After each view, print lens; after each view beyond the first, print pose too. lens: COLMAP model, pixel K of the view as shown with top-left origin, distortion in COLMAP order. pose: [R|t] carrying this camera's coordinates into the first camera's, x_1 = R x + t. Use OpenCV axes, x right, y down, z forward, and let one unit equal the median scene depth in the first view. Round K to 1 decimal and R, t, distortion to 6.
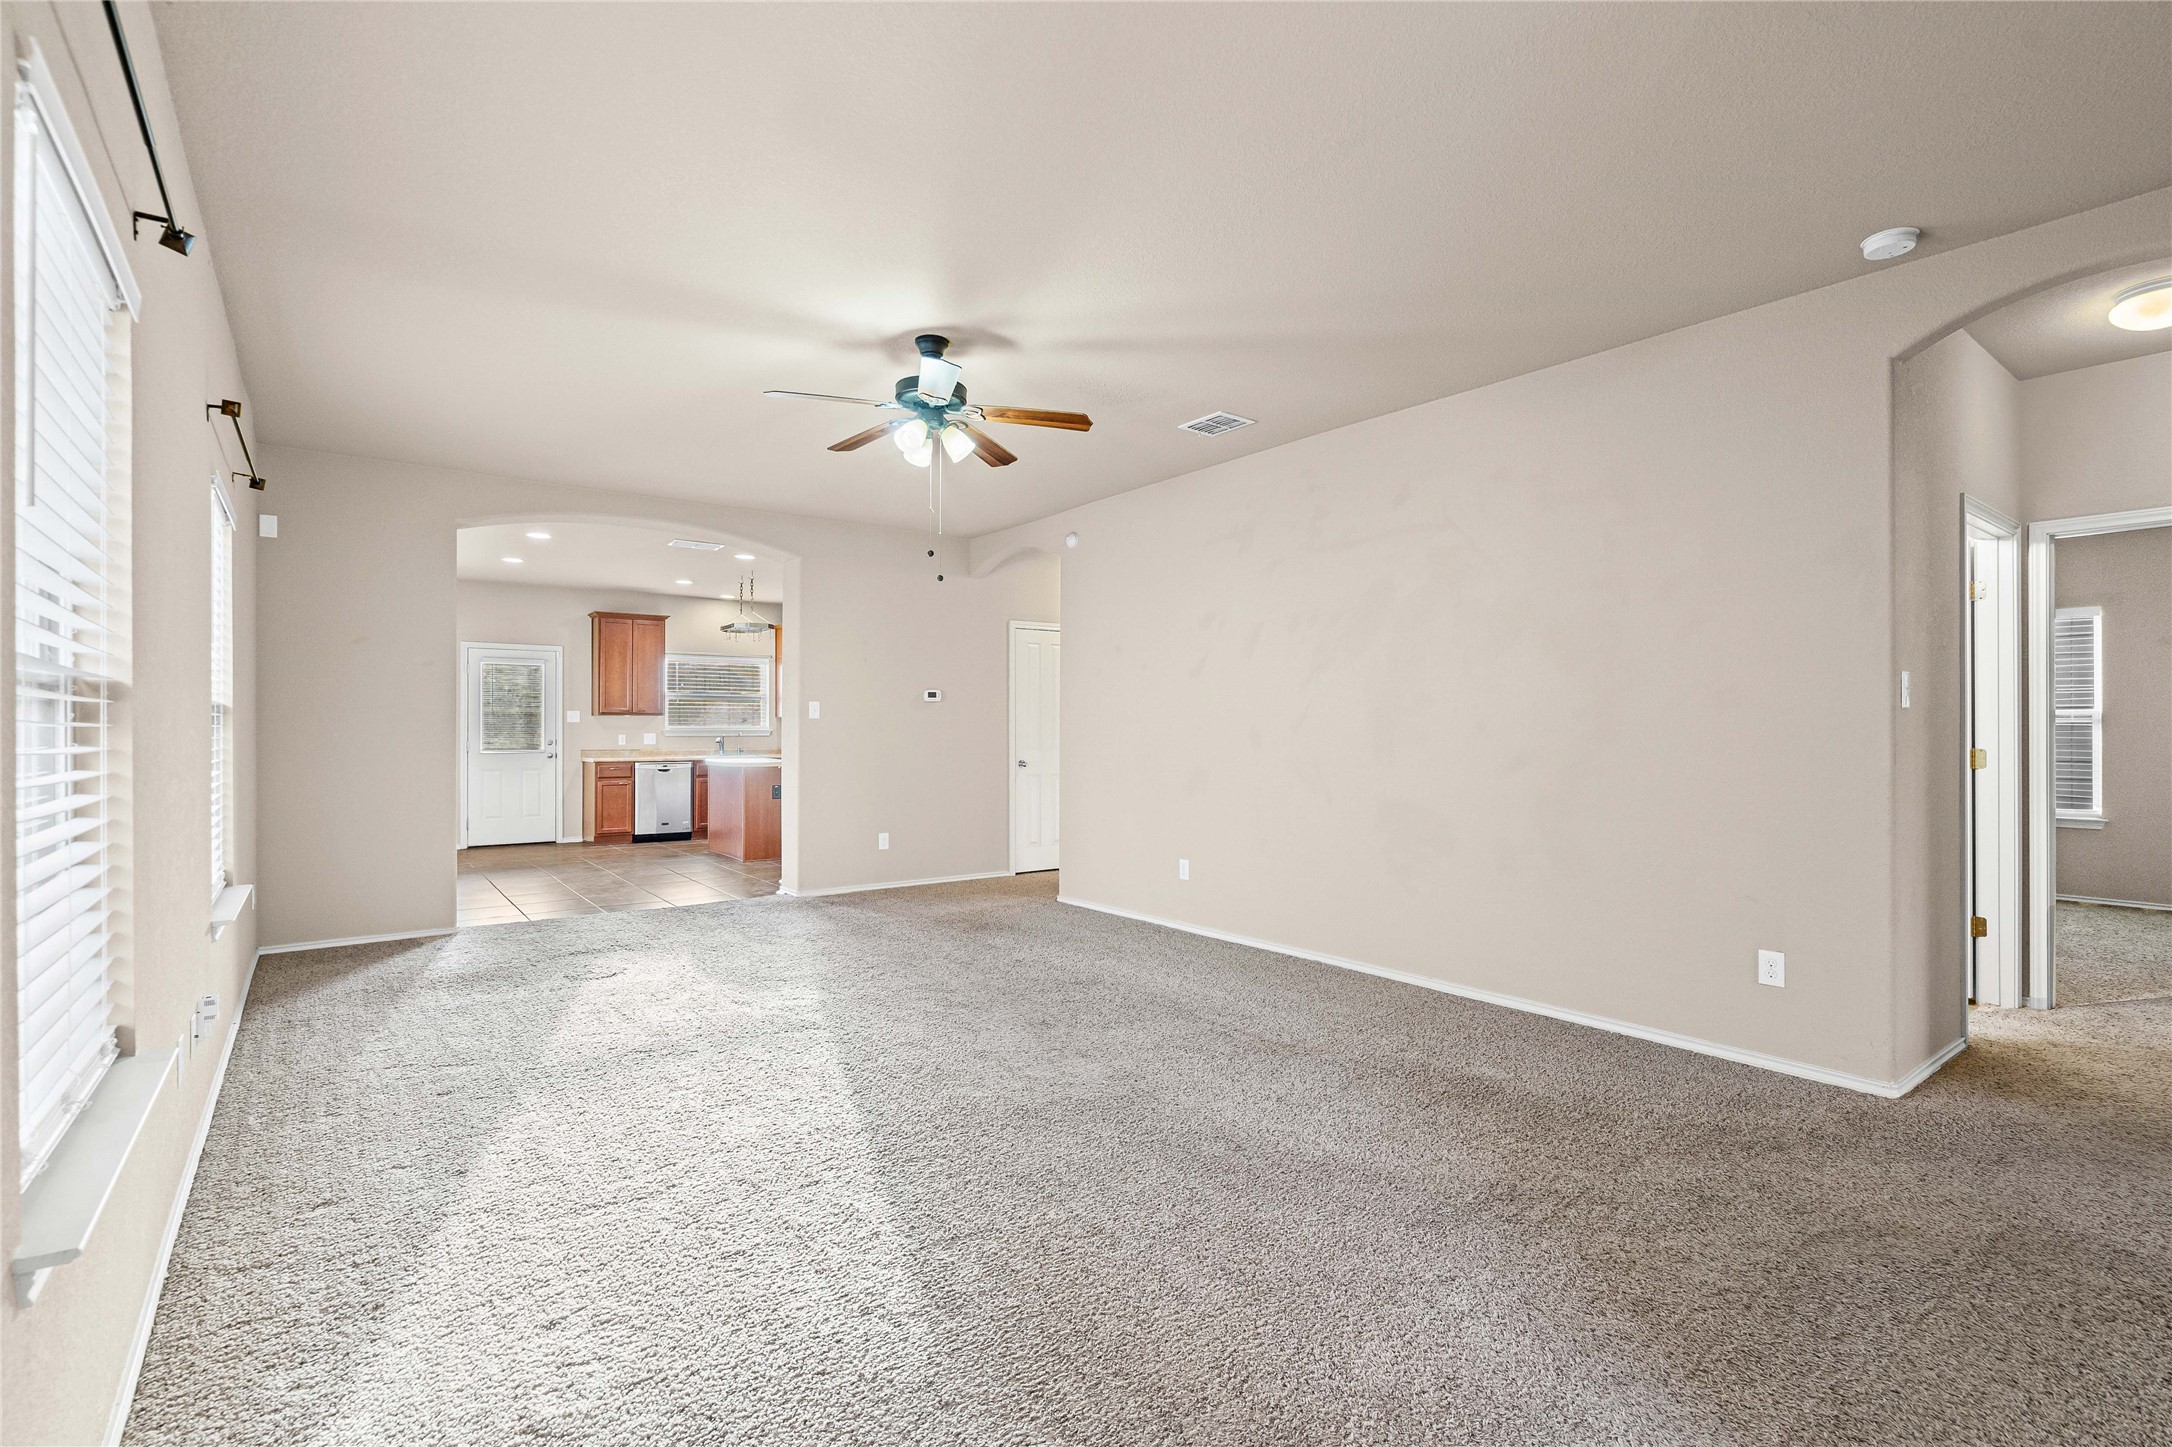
lens RADIAL K [[1004.8, 0, 1070.8], [0, 1004.8, 722.0], [0, 0, 1]] dist [-0.000135, -0.000193]
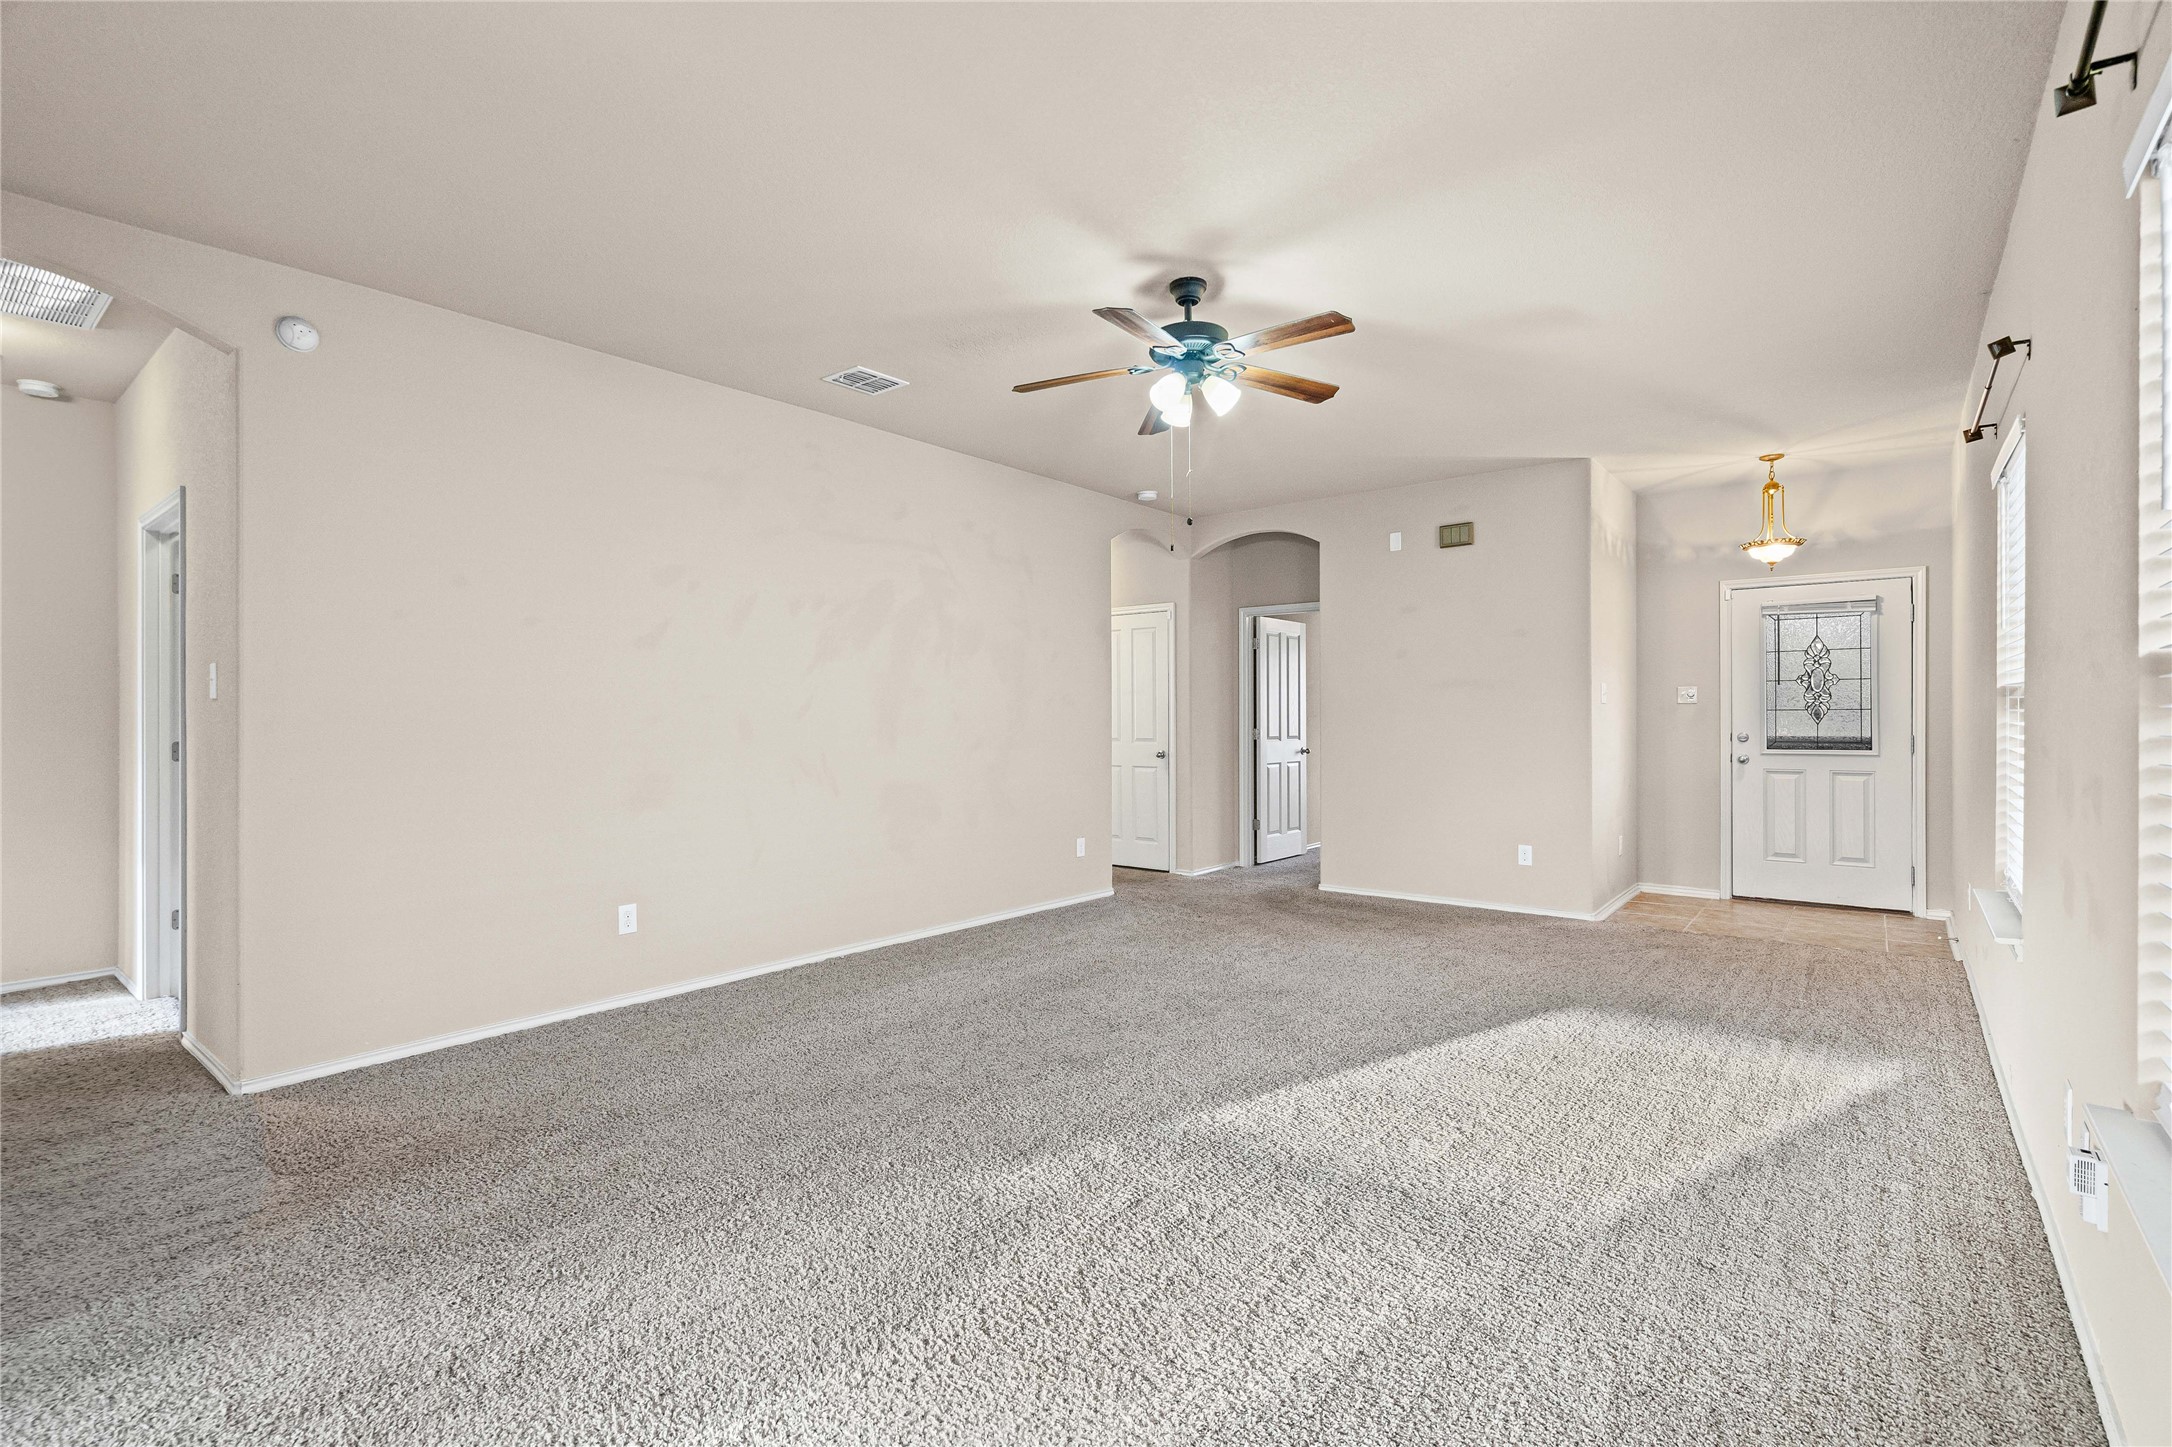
lens RADIAL K [[989.8, 0, 1078.4], [0, 989.8, 718.8], [0, 0, 1]] dist [0.001263, 0.000110]
pose [[-0.231156, -0.001236, 0.972916, -0.939087], [-0.003989, 0.999992, 0.000322, 0.006464], [-0.972909, -0.003806, -0.231159, 1.253090]]
